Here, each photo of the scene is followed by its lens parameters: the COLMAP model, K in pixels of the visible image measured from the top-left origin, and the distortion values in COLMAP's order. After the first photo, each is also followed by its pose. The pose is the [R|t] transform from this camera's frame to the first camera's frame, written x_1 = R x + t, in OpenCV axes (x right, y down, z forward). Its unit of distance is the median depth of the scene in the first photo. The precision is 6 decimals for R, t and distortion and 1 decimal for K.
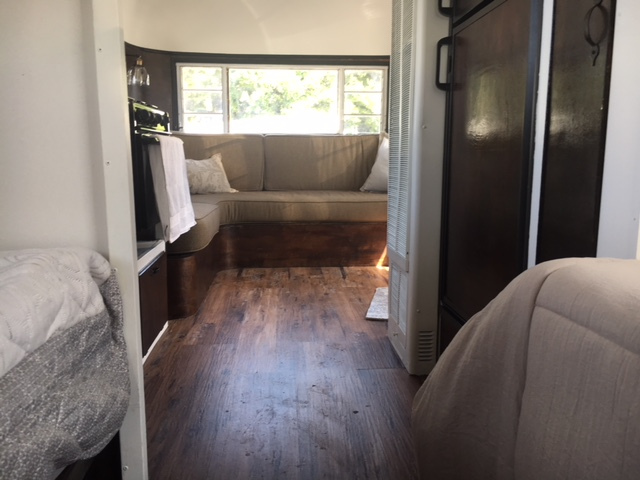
lens RADIAL K [[546.6, 0, 316.2], [0, 546.6, 237.5], [0, 0, 1]] dist [0.076533, -0.110389]
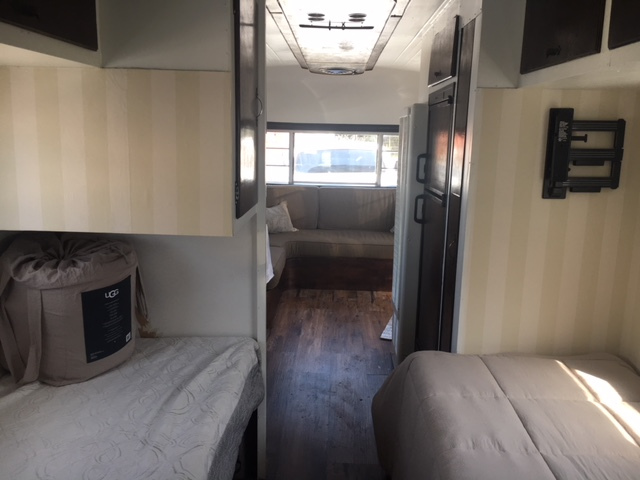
lens RADIAL K [[546.6, 0, 315.9], [0, 546.6, 238.2], [0, 0, 1]] dist [0.076533, -0.110389]
pose [[0.994393, 0.039645, -0.098033, 0.035966], [-0.035638, 0.998469, 0.042293, -0.132260], [0.099559, -0.038562, 0.994284, -0.368675]]
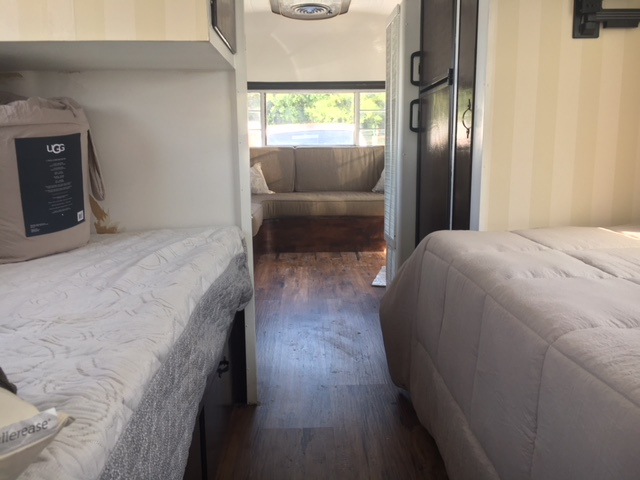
lens RADIAL K [[546.6, 0, 317.1], [0, 546.6, 238.0], [0, 0, 1]] dist [0.076533, -0.110389]
pose [[0.999165, -0.002095, -0.040803, 0.006461], [0.002444, 0.999961, 0.008511, 0.010512], [0.040784, -0.008603, 0.999131, -0.276749]]
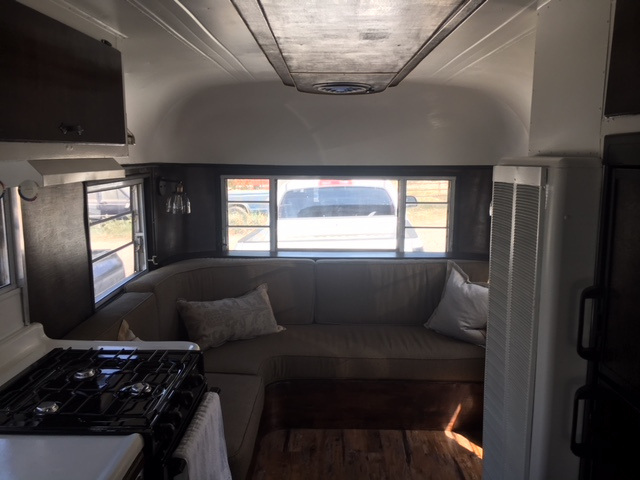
lens RADIAL K [[546.6, 0, 318.3], [0, 546.6, 236.8], [0, 0, 1]] dist [0.076533, -0.110389]
pose [[0.996899, 0.012244, -0.077728, -0.024085], [-0.012080, 0.999924, 0.002589, -0.254605], [0.077754, -0.001642, 0.996971, 0.125440]]
